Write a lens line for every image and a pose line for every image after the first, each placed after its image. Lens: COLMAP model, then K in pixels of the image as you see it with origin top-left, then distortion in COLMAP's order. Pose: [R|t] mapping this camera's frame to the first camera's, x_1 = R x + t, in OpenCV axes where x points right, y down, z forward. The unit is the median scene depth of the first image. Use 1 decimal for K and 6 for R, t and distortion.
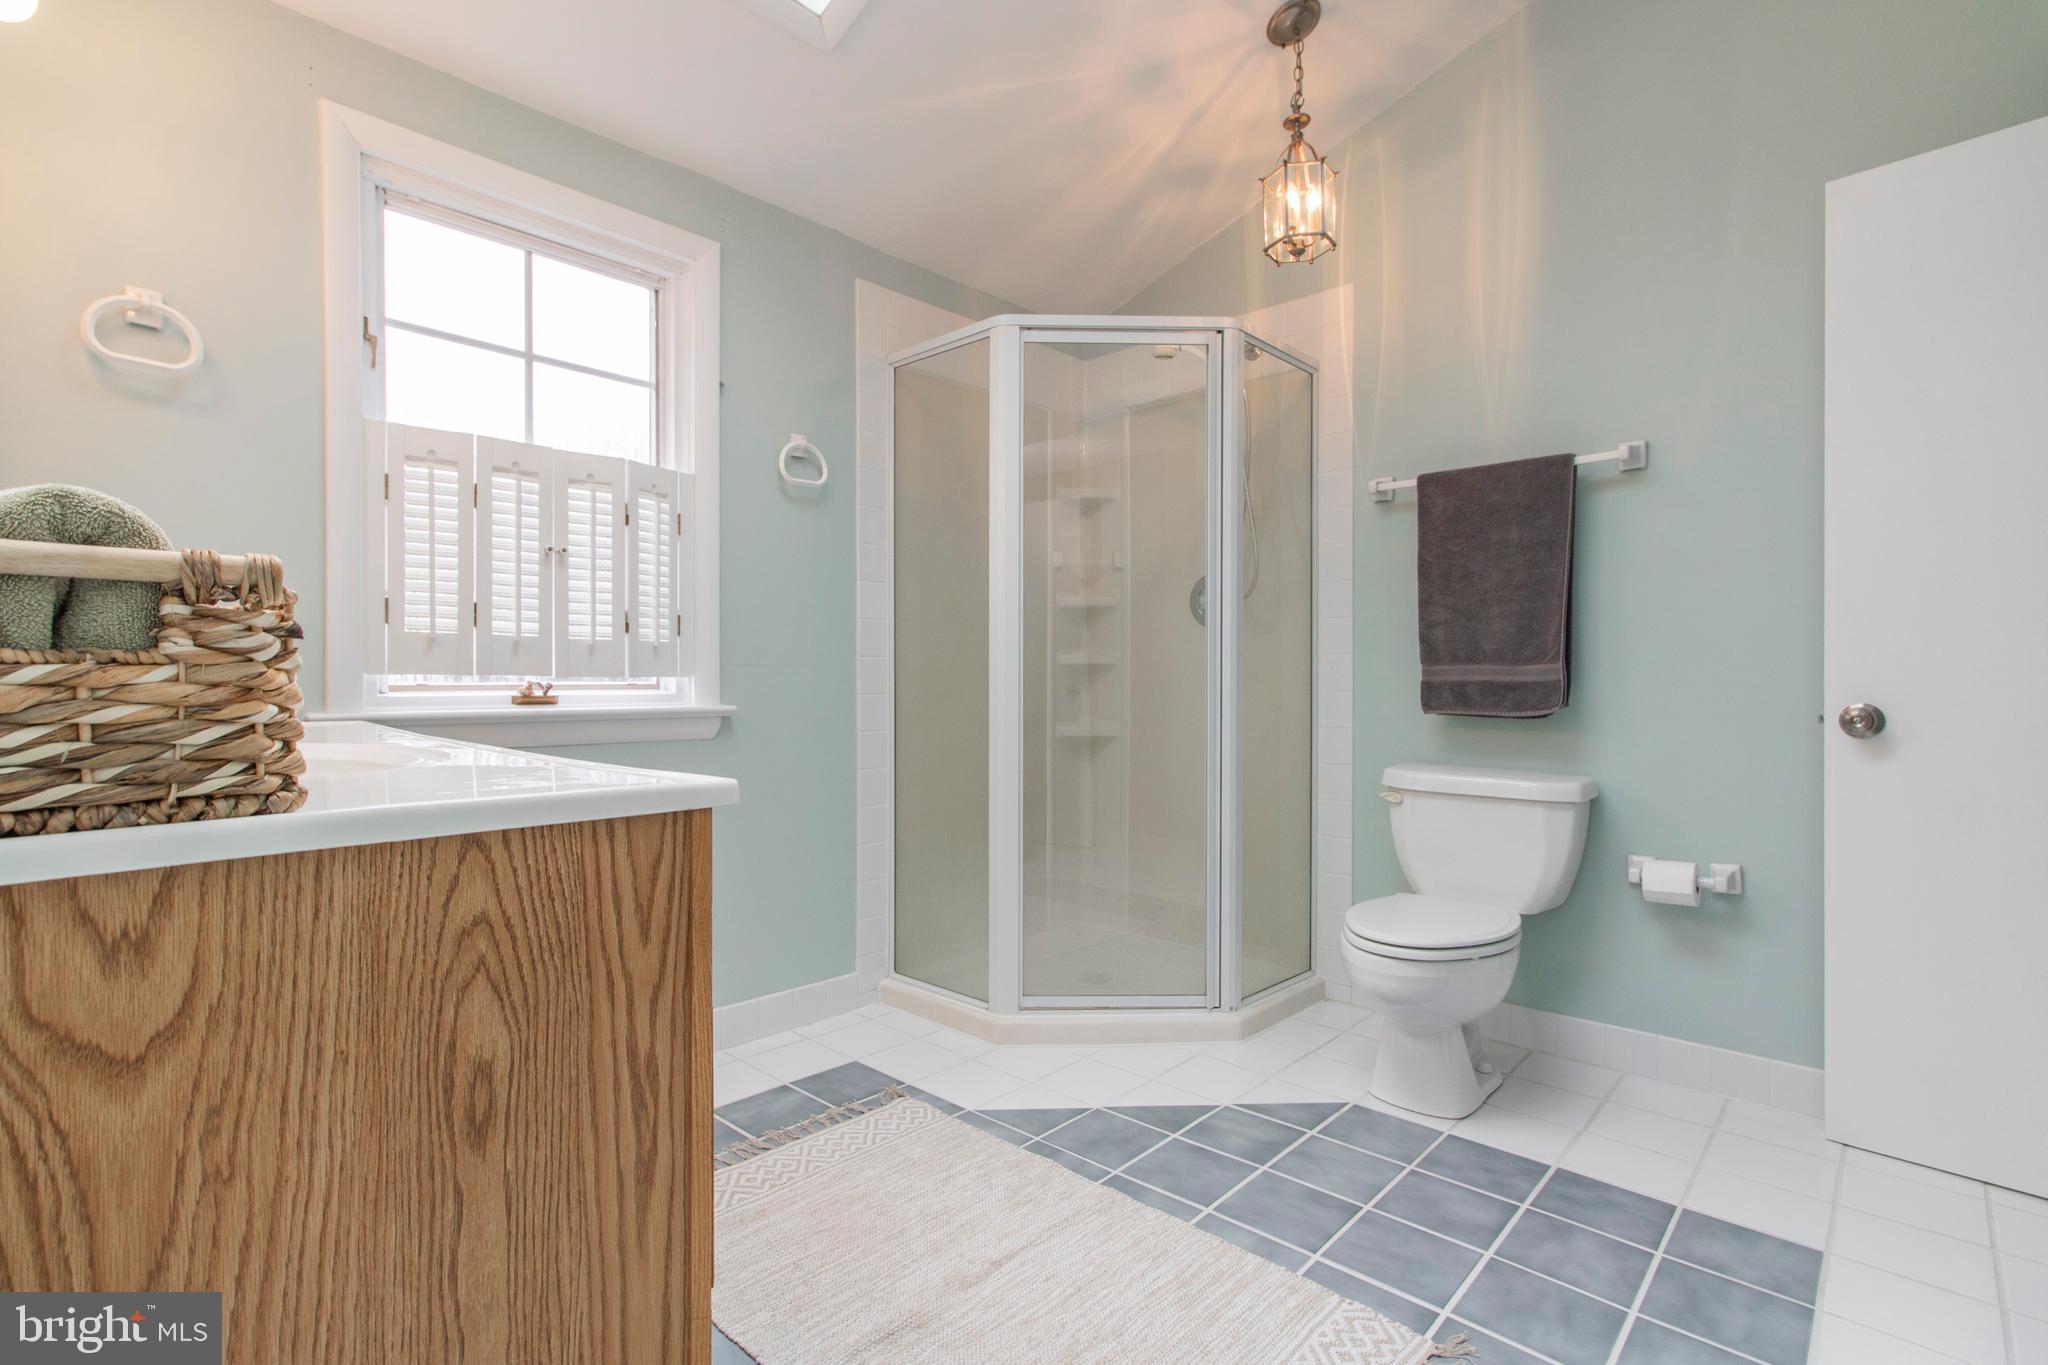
lens RADIAL K [[949.2, 0, 1028.9], [0, 949.2, 681.7], [0, 0, 1]] dist [0.001788, -0.000813]
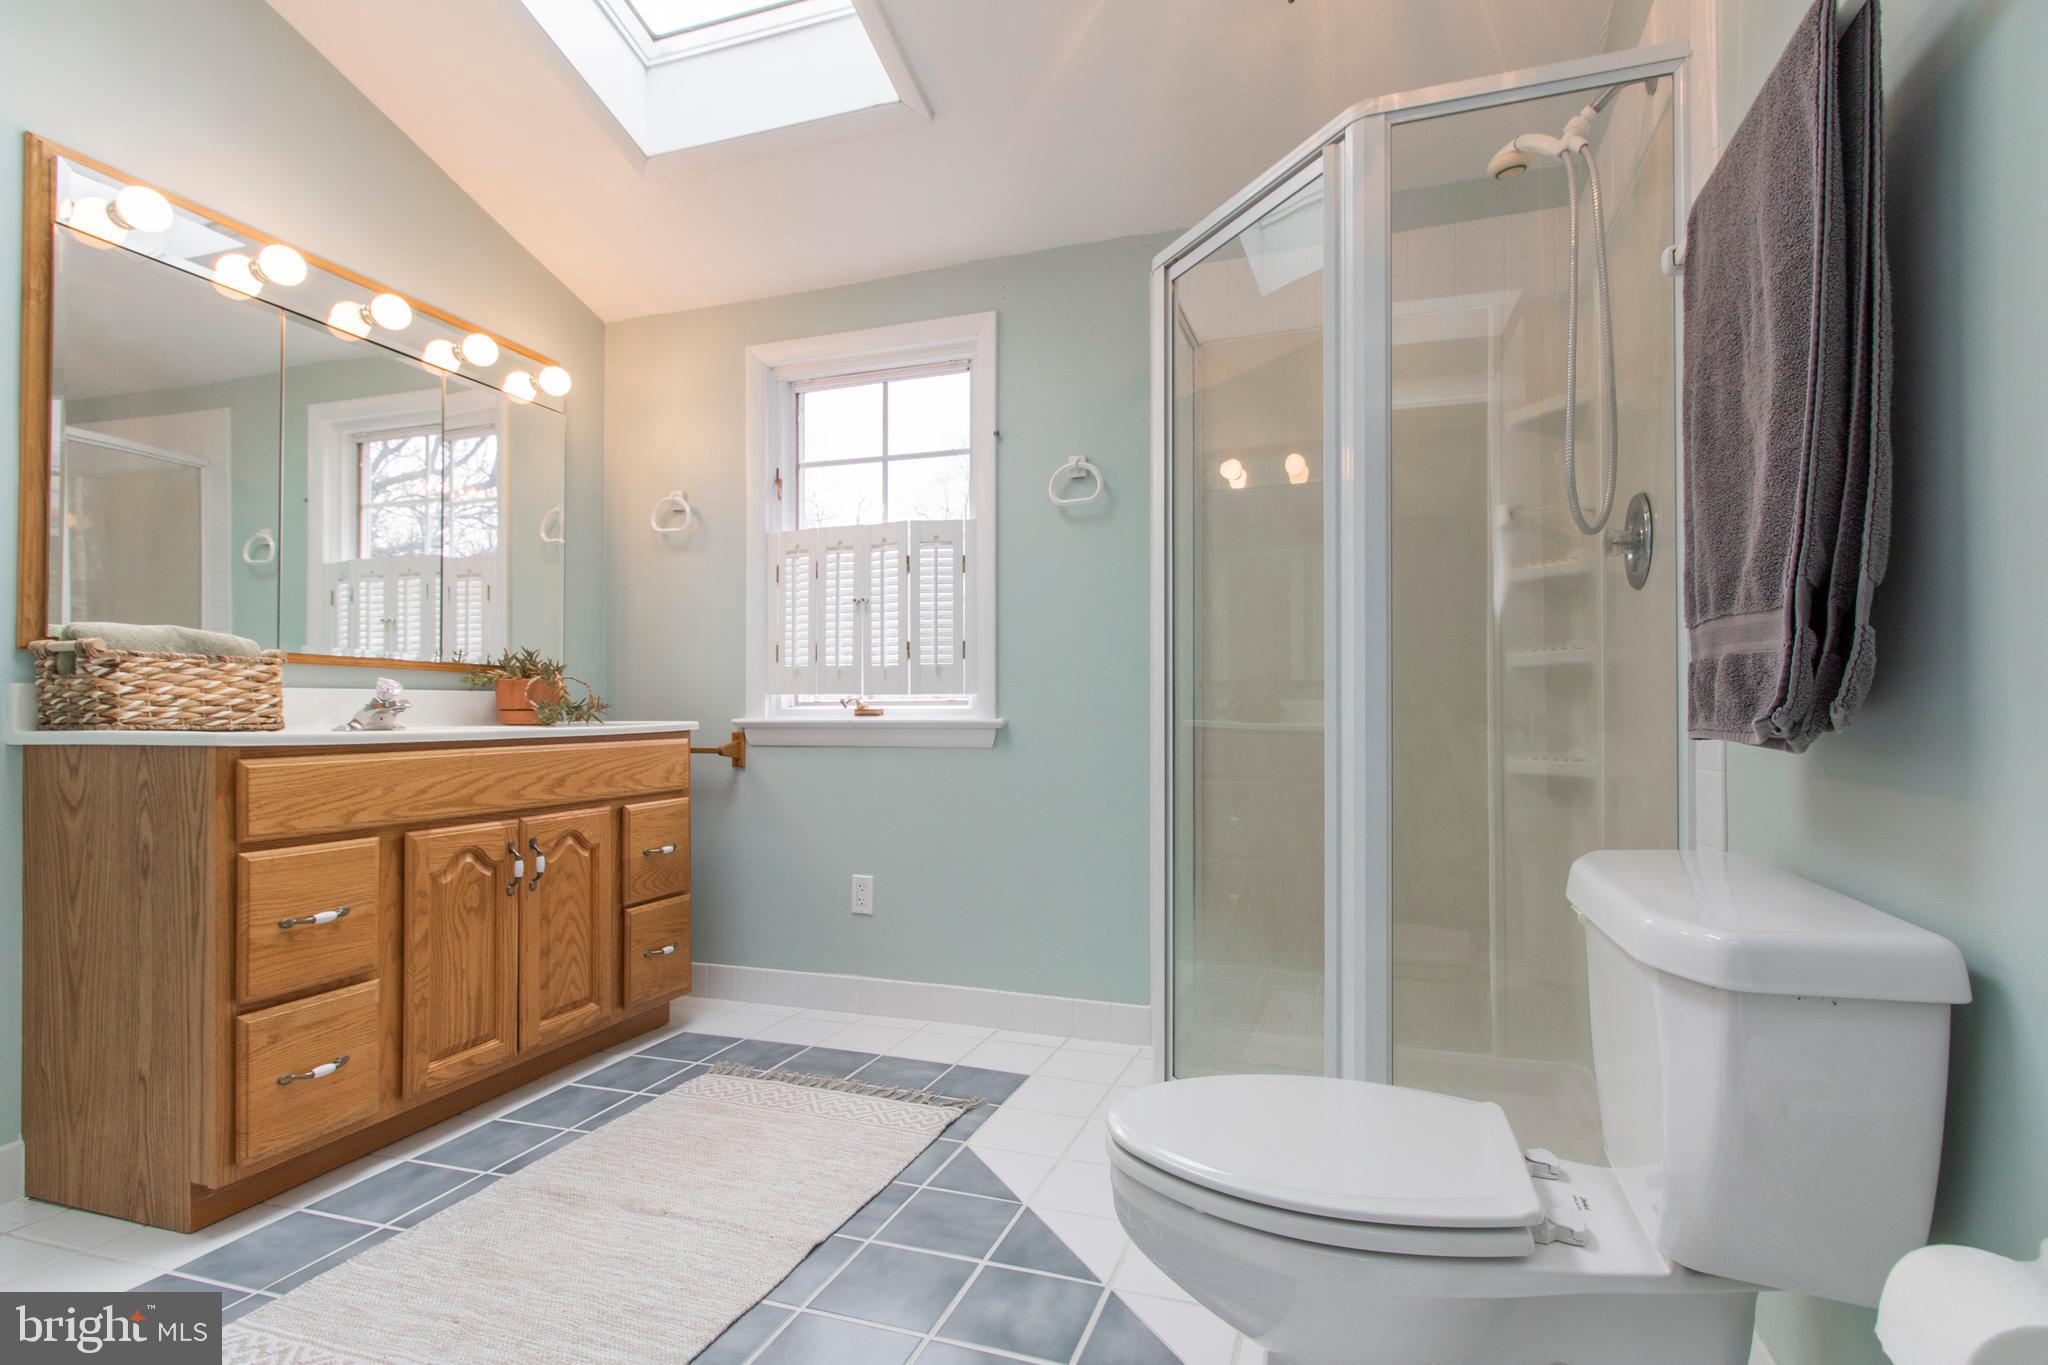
lens RADIAL K [[949.2, 0, 1027.7], [0, 949.2, 692.8], [0, 0, 1]] dist [0.001788, -0.000813]
pose [[0.430606, -0.024408, -0.902210, 0.803971], [0.000050, 0.999635, -0.027019, 0.028573], [0.902540, 0.011590, 0.430450, 0.628105]]
